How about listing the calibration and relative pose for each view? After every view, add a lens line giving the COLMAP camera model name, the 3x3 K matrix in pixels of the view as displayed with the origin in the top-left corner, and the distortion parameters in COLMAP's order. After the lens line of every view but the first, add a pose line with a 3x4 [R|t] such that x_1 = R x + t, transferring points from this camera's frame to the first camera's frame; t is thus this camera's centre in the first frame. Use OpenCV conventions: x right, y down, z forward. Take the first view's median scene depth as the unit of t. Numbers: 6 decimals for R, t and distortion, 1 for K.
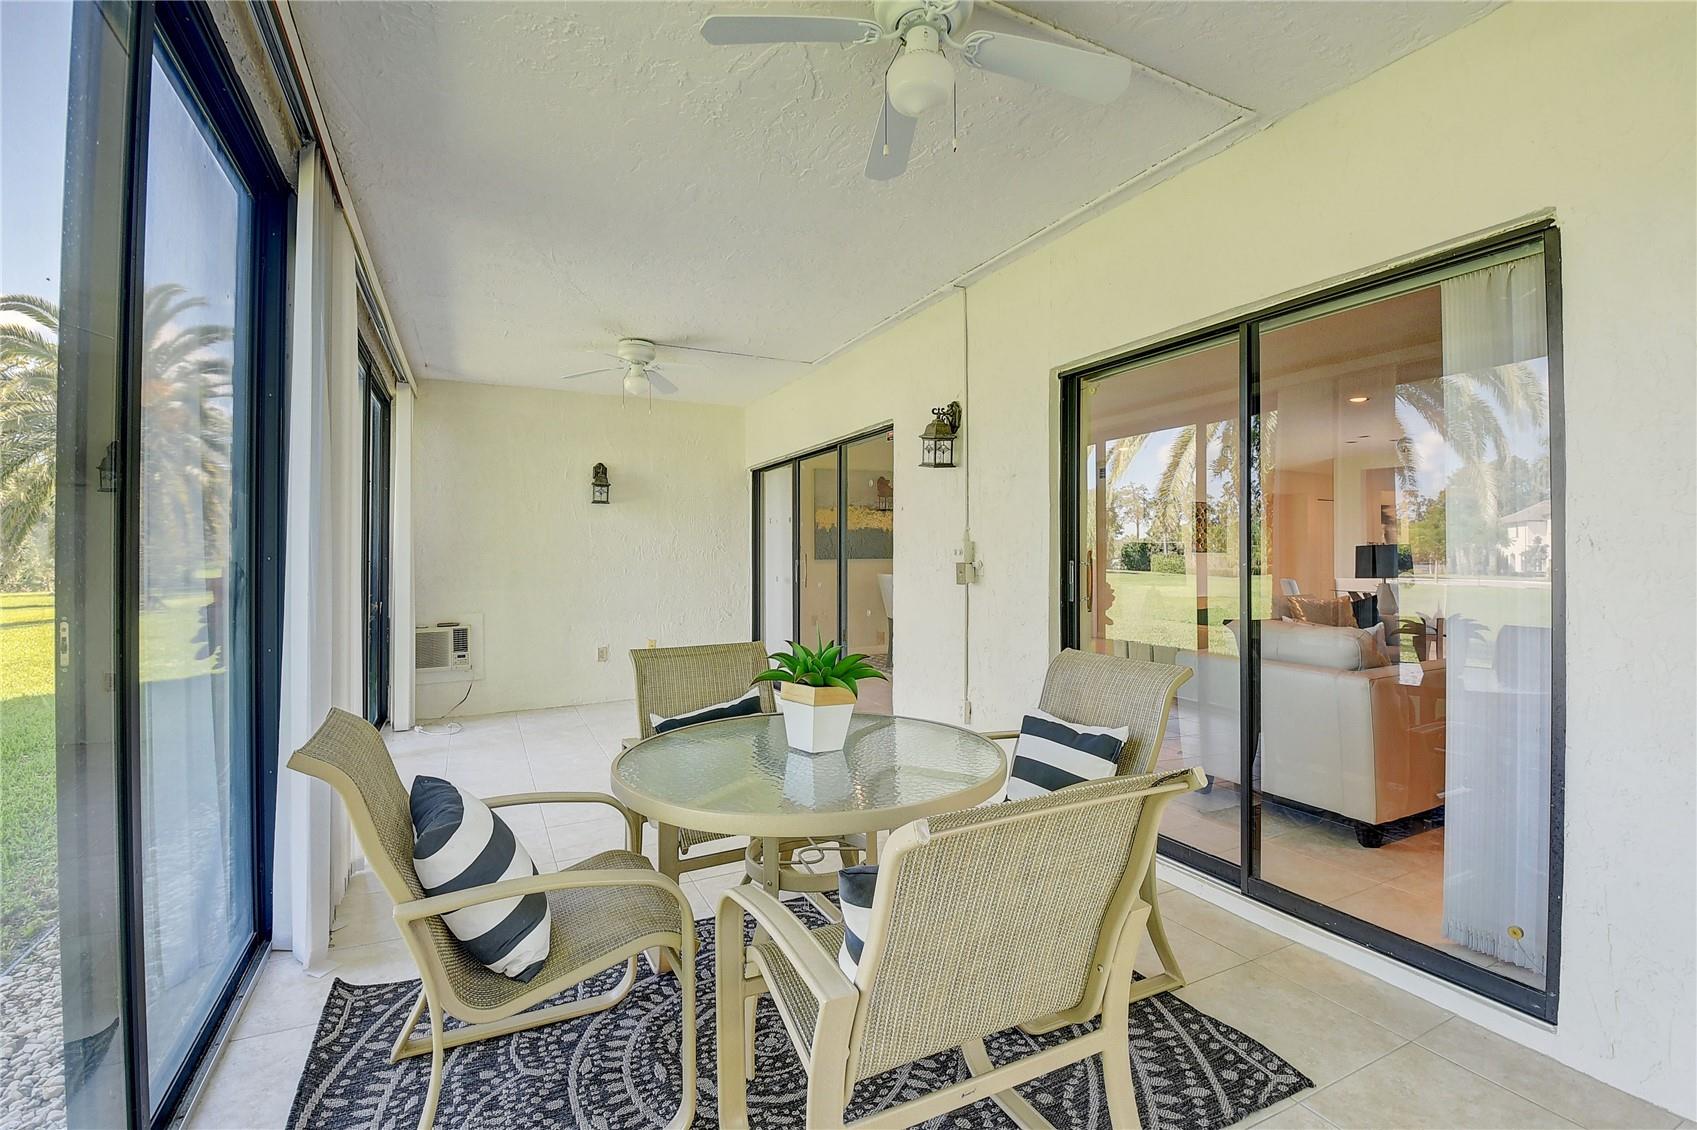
lens RADIAL K [[755.5, 0, 843.9], [0, 755.5, 557.9], [0, 0, 1]] dist [-0.017269, -0.008103]
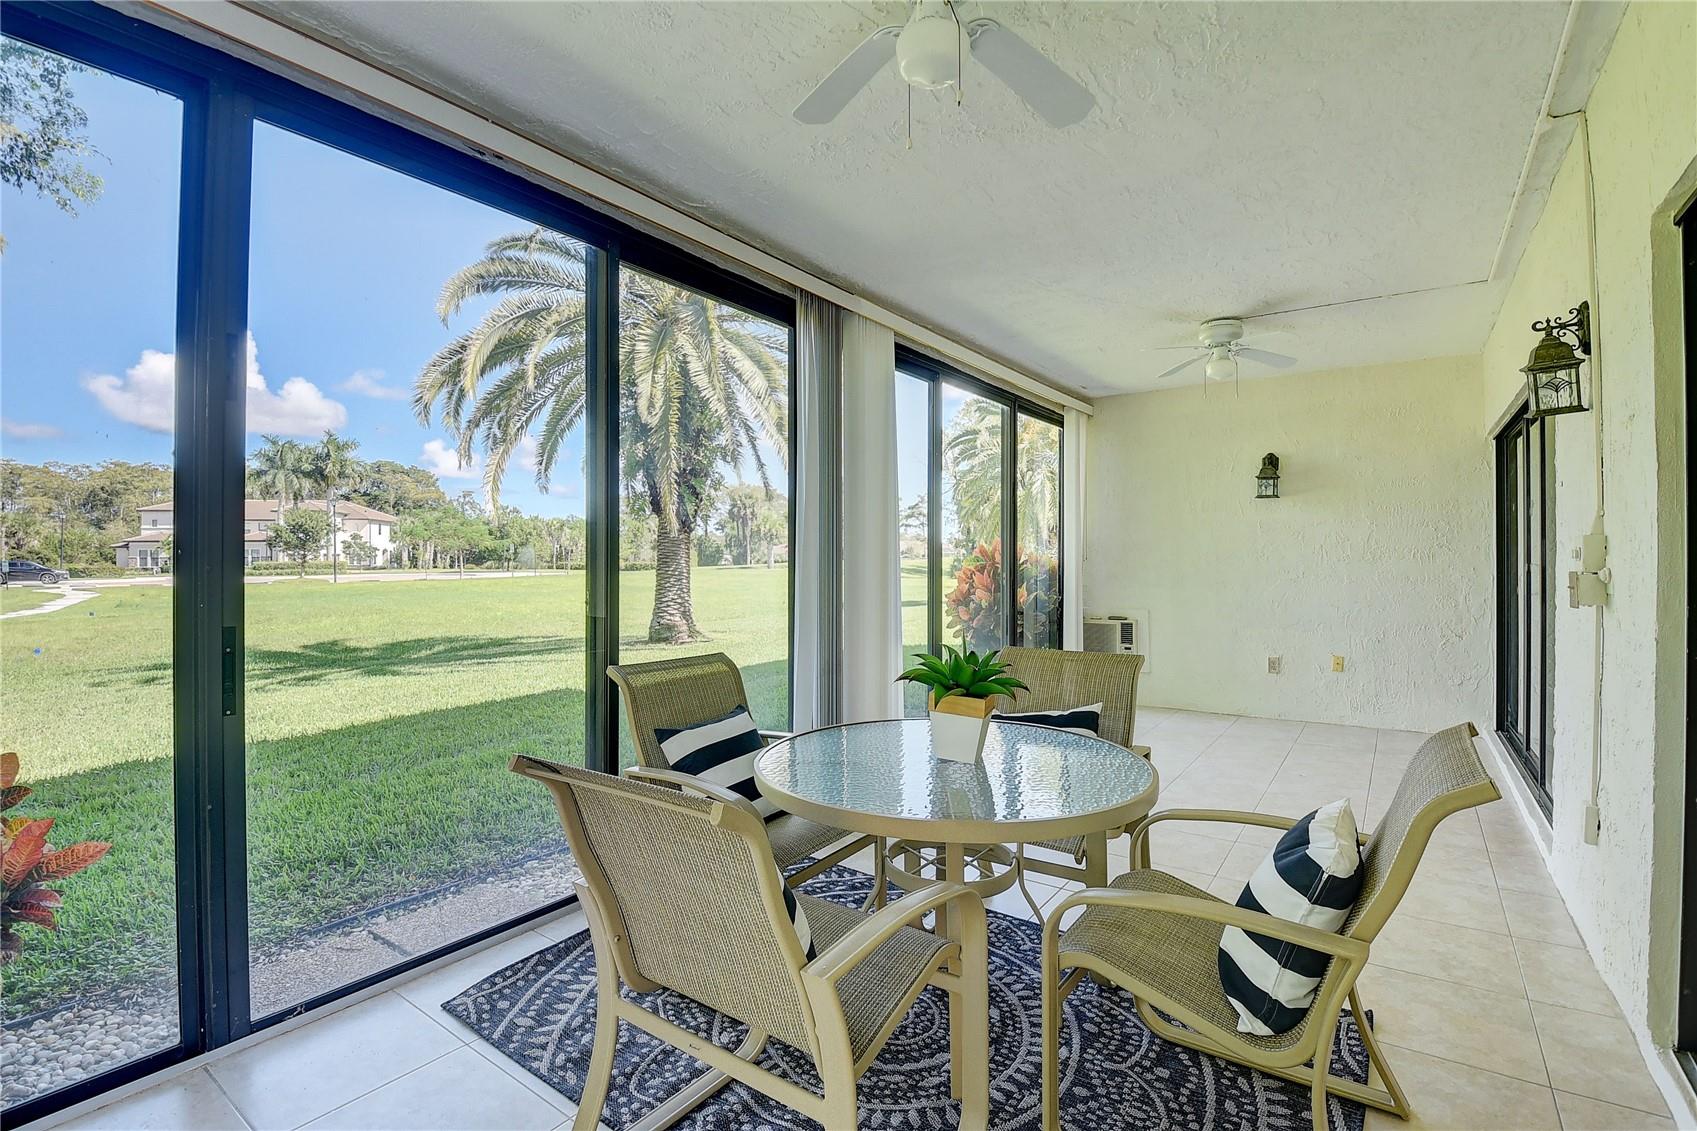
lens RADIAL K [[755.5, 0, 845.8], [0, 755.5, 557.6], [0, 0, 1]] dist [-0.017269, -0.008103]
pose [[0.460834, 0.006310, -0.887464, 0.327311], [-0.003652, 0.999980, 0.005214, -0.004652], [0.887479, 0.000838, 0.460848, 0.179564]]
